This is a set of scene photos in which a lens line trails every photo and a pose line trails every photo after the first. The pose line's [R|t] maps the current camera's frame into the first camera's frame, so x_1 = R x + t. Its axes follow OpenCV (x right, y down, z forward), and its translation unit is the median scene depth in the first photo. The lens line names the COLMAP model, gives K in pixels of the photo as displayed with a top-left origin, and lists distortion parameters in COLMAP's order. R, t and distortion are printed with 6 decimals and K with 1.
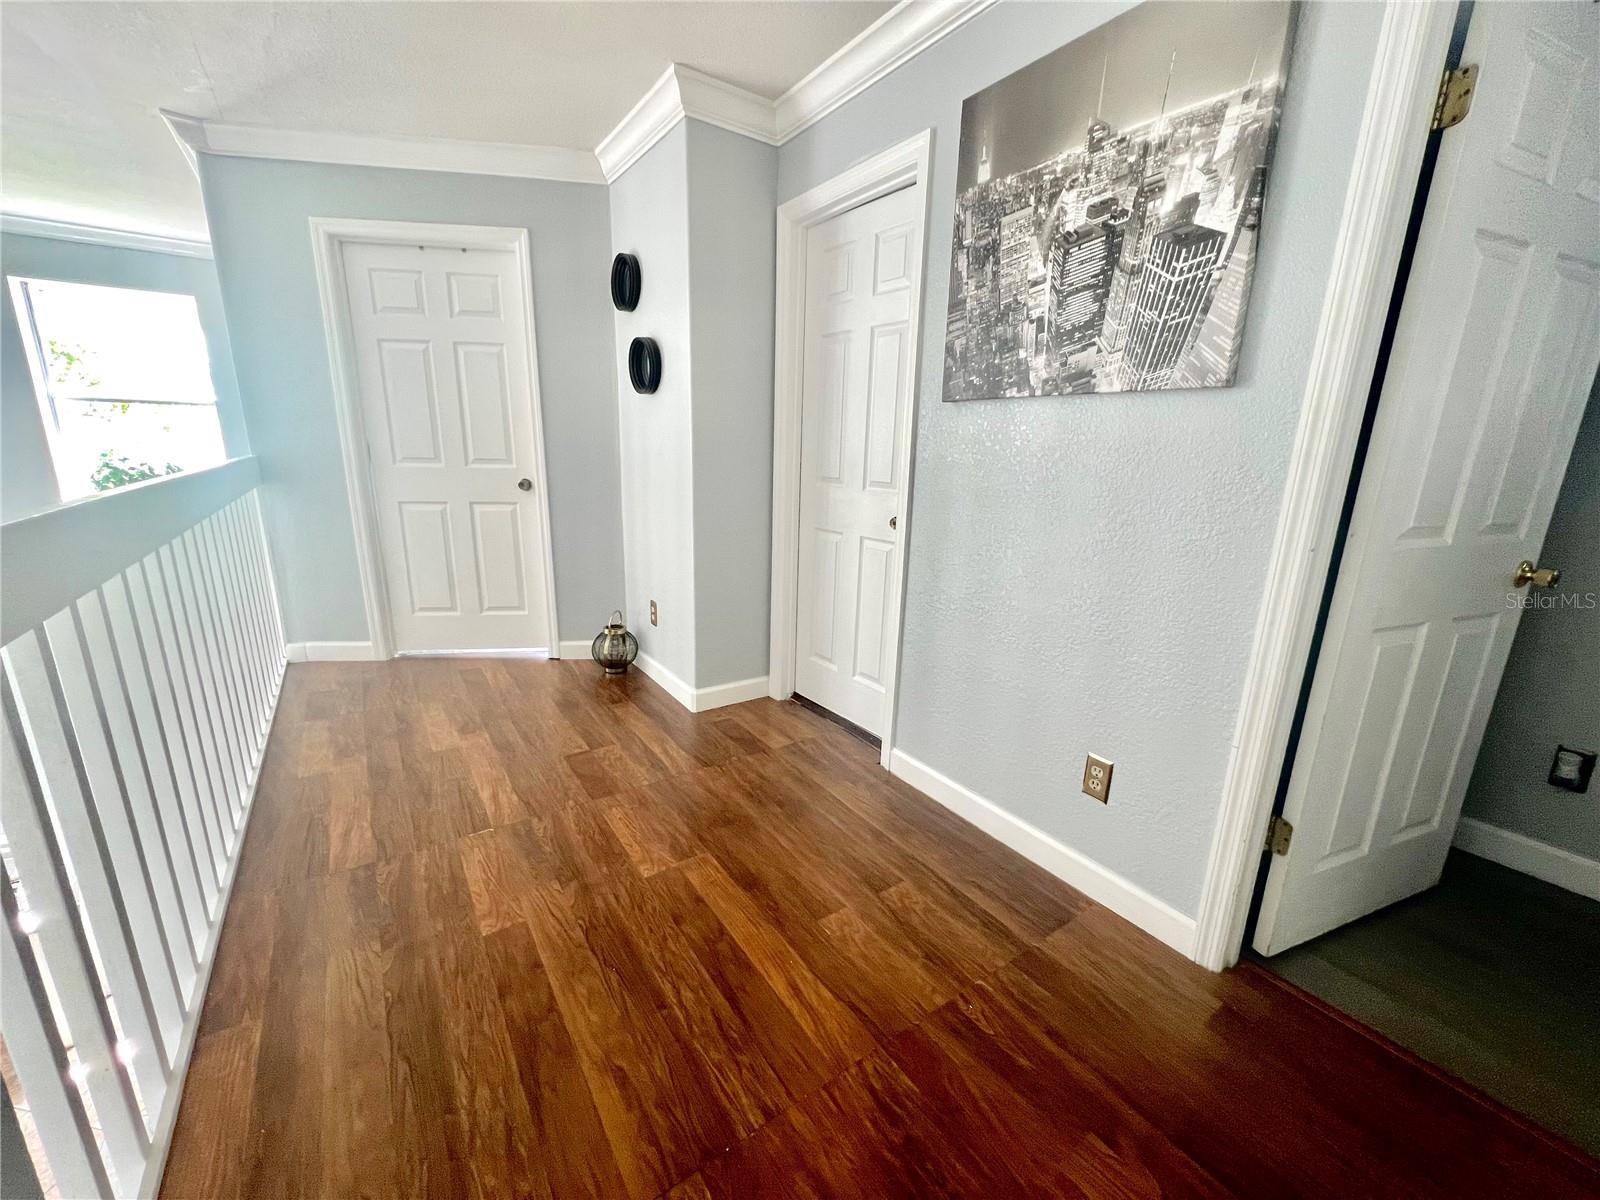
lens RADIAL K [[640.1, 0, 799.3], [0, 640.1, 603.7], [0, 0, 1]] dist [0.001465, 0.001390]
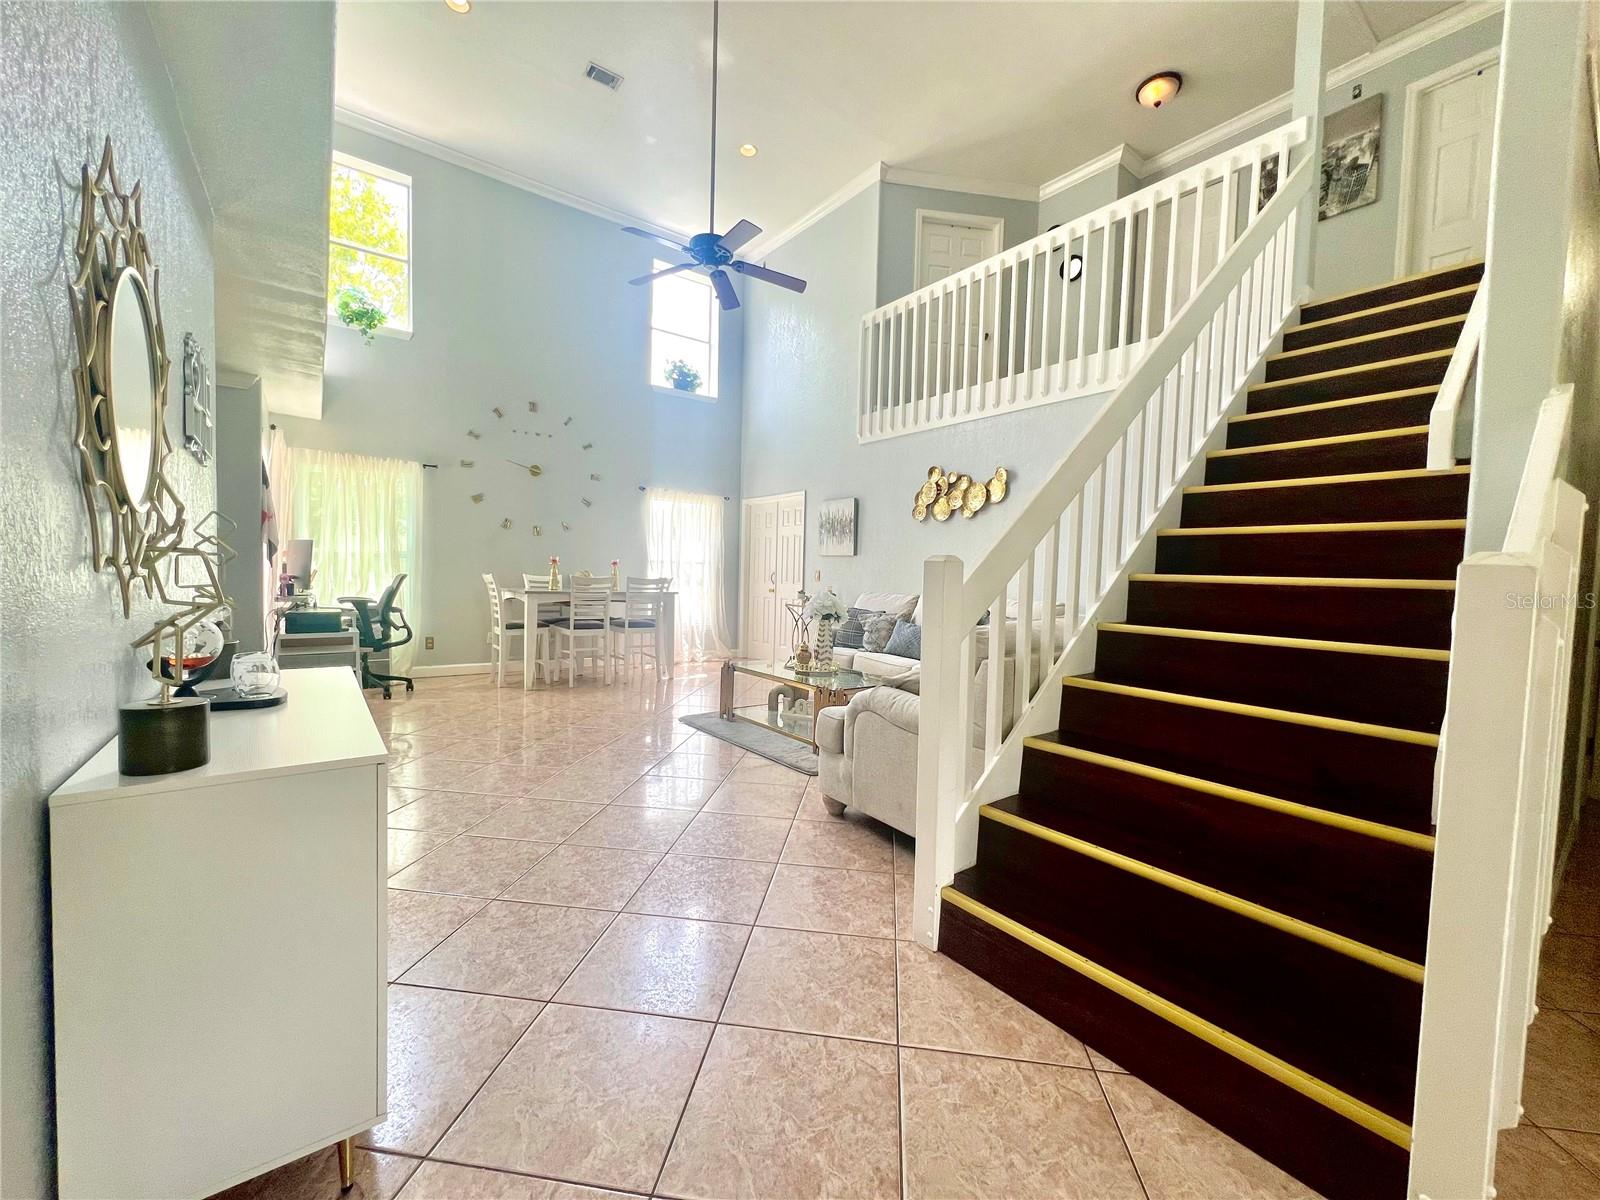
lens RADIAL K [[640.1, 0, 806.0], [0, 640.1, 600.3], [0, 0, 1]] dist [0.001465, 0.001390]
pose [[0.998796, 0.000452, 0.049051, -2.657898], [0.009709, 0.978354, -0.206709, 2.525141], [-0.048083, 0.206937, 0.977172, -1.877604]]
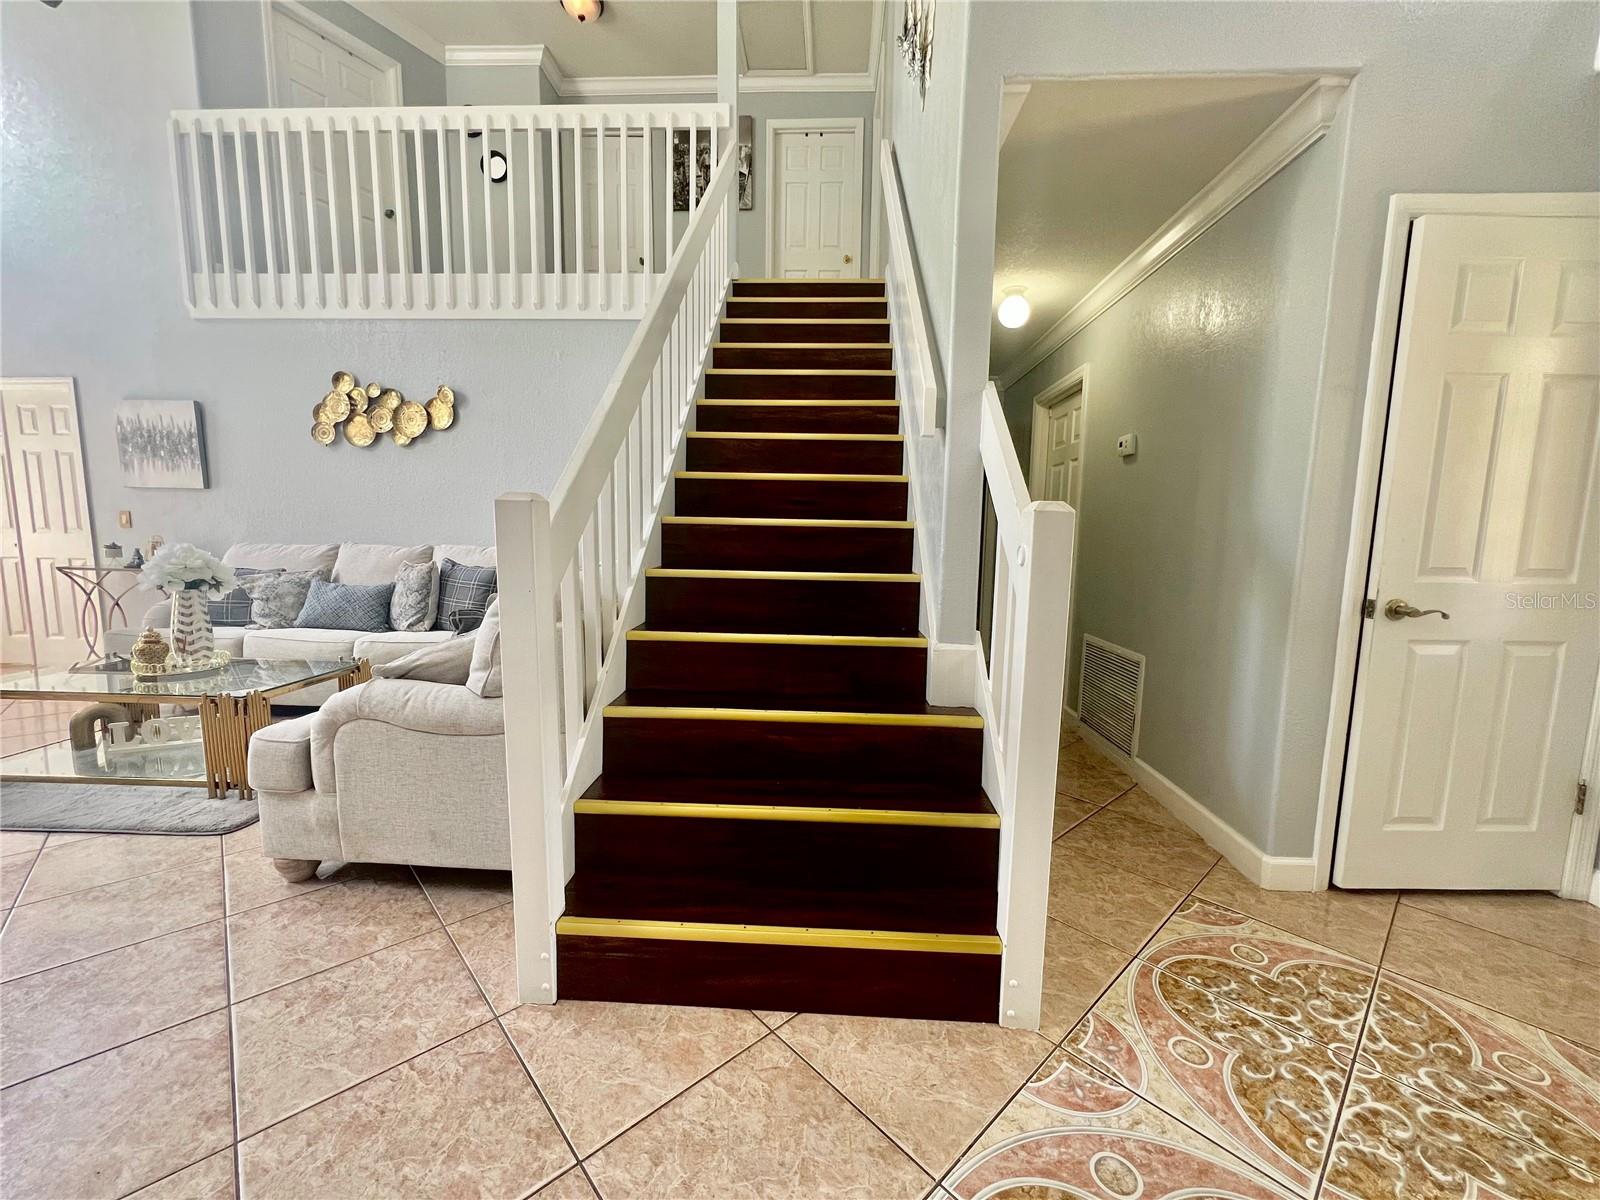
lens RADIAL K [[640.1, 0, 805.3], [0, 640.1, 598.5], [0, 0, 1]] dist [0.001465, 0.001390]
pose [[0.606485, -0.105352, 0.788084, -2.851159], [0.196744, 0.980243, -0.020368, 2.407950], [-0.770369, 0.167404, 0.615230, -1.484393]]
